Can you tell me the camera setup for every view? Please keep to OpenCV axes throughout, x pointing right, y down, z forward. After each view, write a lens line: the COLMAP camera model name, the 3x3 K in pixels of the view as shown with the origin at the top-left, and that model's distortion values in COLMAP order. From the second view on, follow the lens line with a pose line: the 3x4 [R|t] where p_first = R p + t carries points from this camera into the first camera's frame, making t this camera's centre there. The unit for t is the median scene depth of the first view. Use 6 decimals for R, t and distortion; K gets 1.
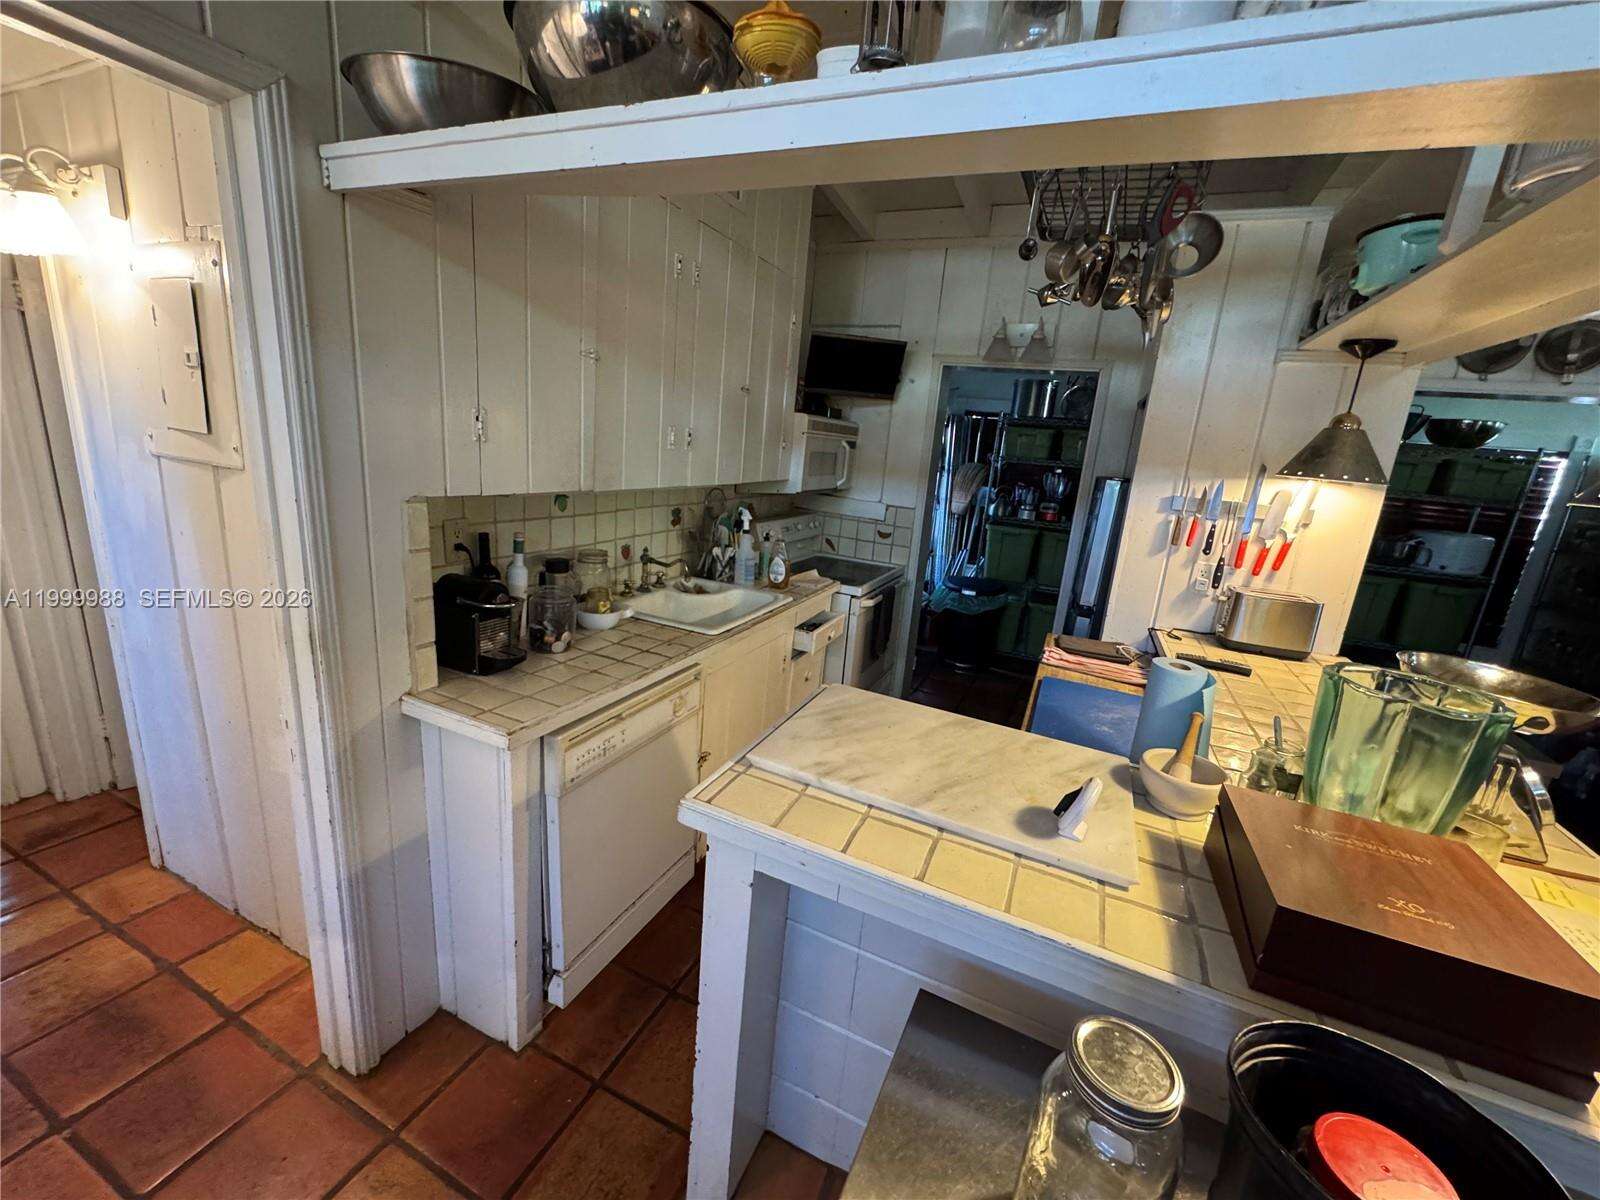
lens RADIAL K [[644.4, 0, 795.8], [0, 644.4, 600.6], [0, 0, 1]] dist [-0.002529, 0.000323]
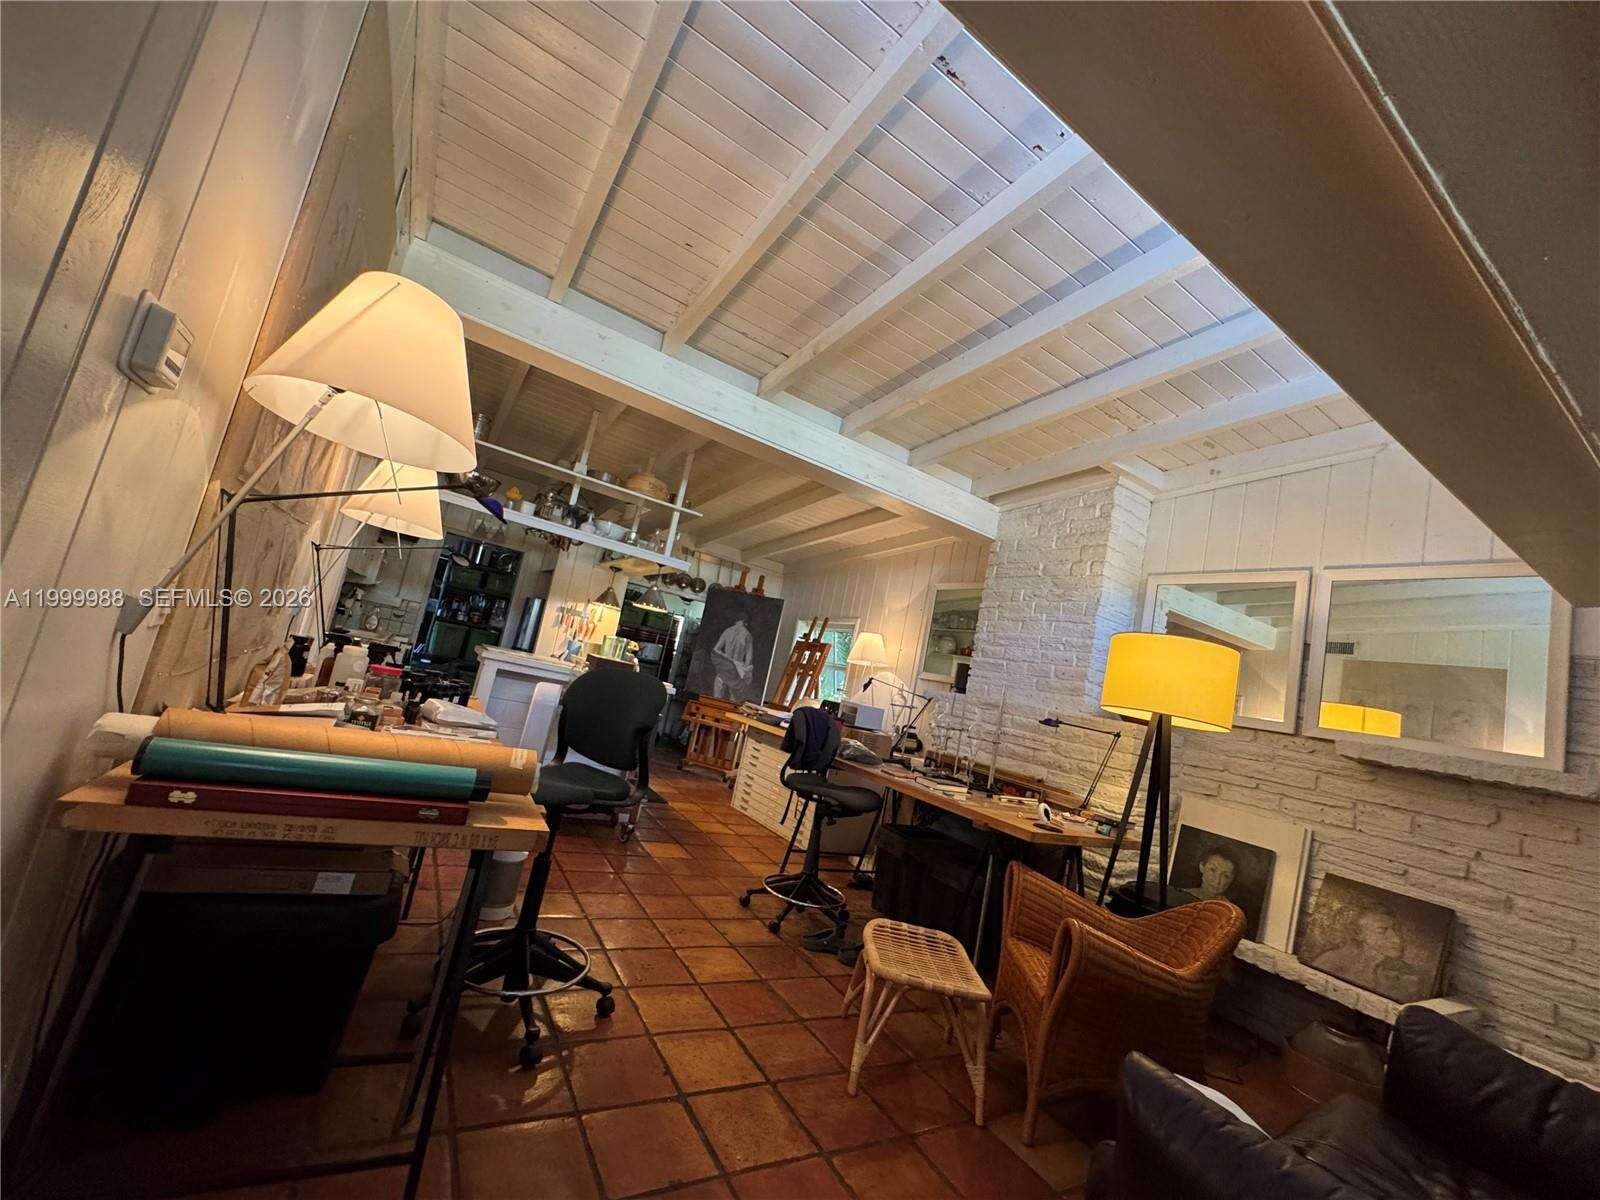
lens RADIAL K [[644.4, 0, 800.7], [0, 644.4, 598.7], [0, 0, 1]] dist [-0.002529, 0.000323]
pose [[0.558733, 0.135877, 0.818141, -0.970397], [0.048218, 0.979497, -0.195605, 0.346837], [-0.827945, 0.148740, 0.540725, -1.186689]]
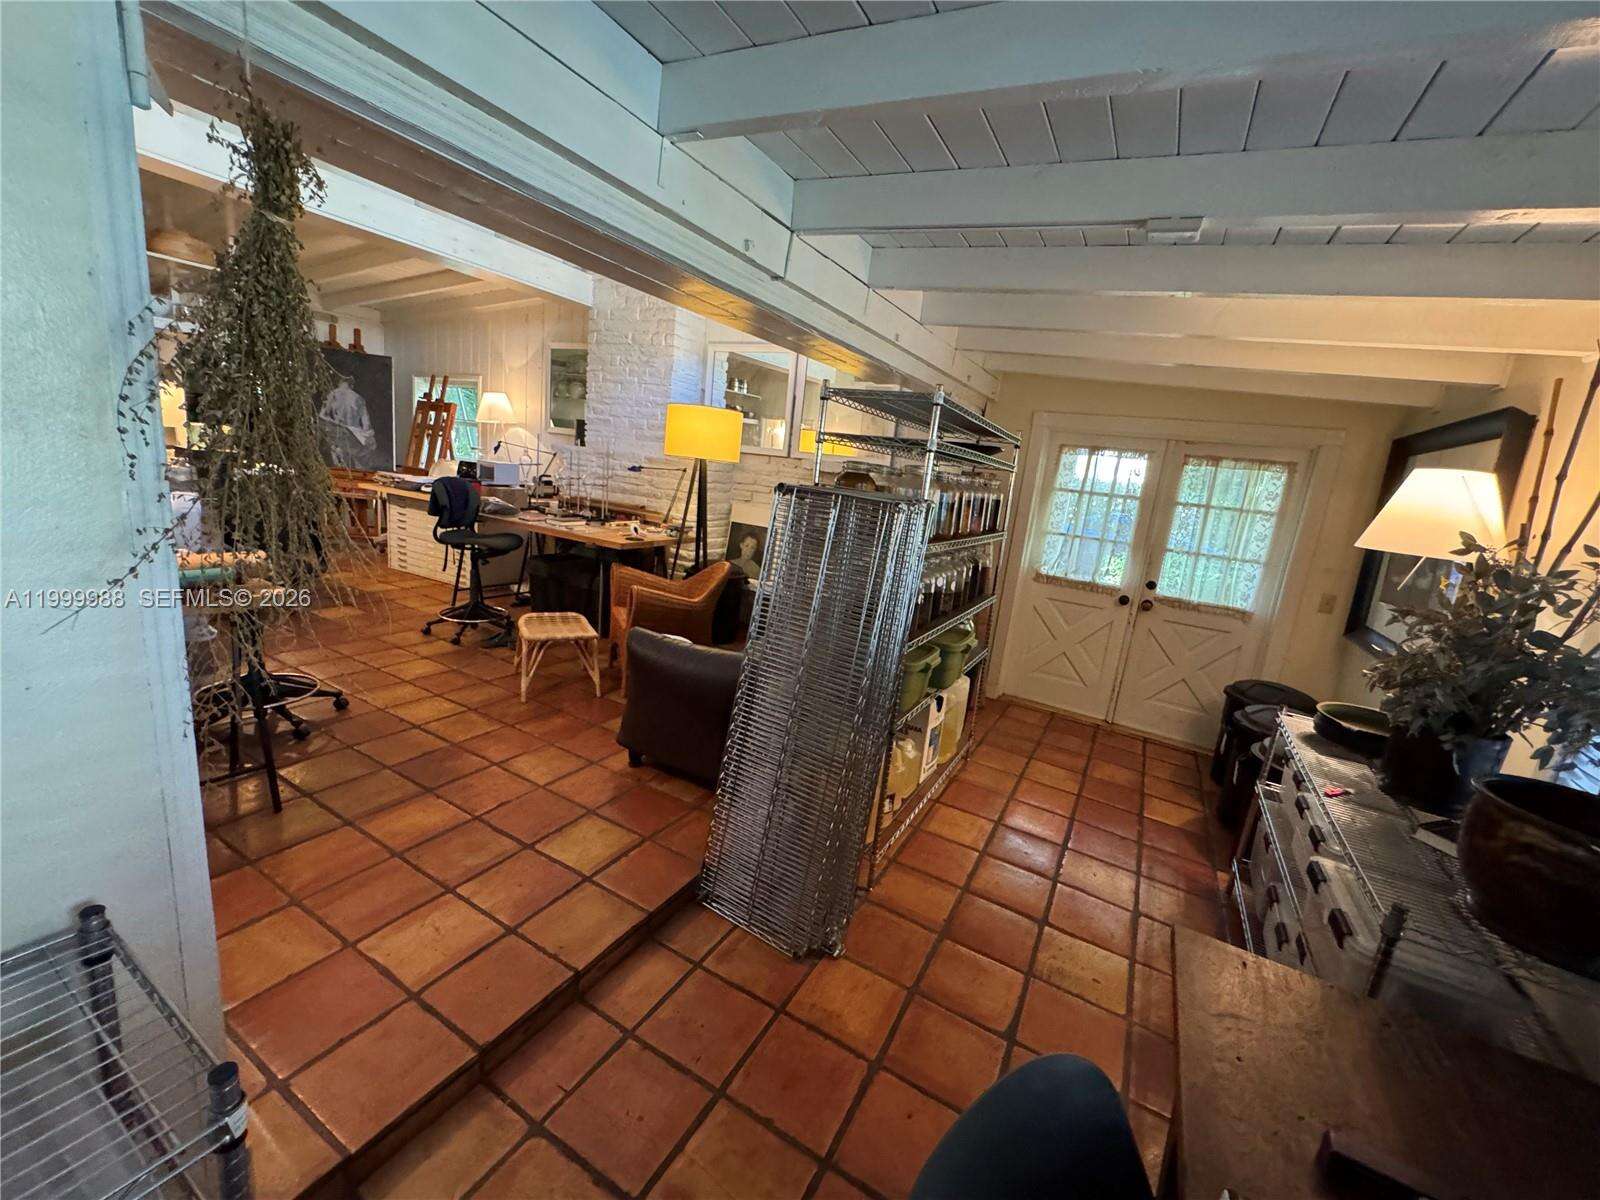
lens RADIAL K [[644.4, 0, 797.3], [0, 644.4, 600.1], [0, 0, 1]] dist [-0.002529, 0.000323]
pose [[0.091684, -0.284542, 0.954269, -1.570602], [0.150492, 0.951258, 0.269185, 0.277117], [-0.984351, 0.118930, 0.130036, -1.620050]]
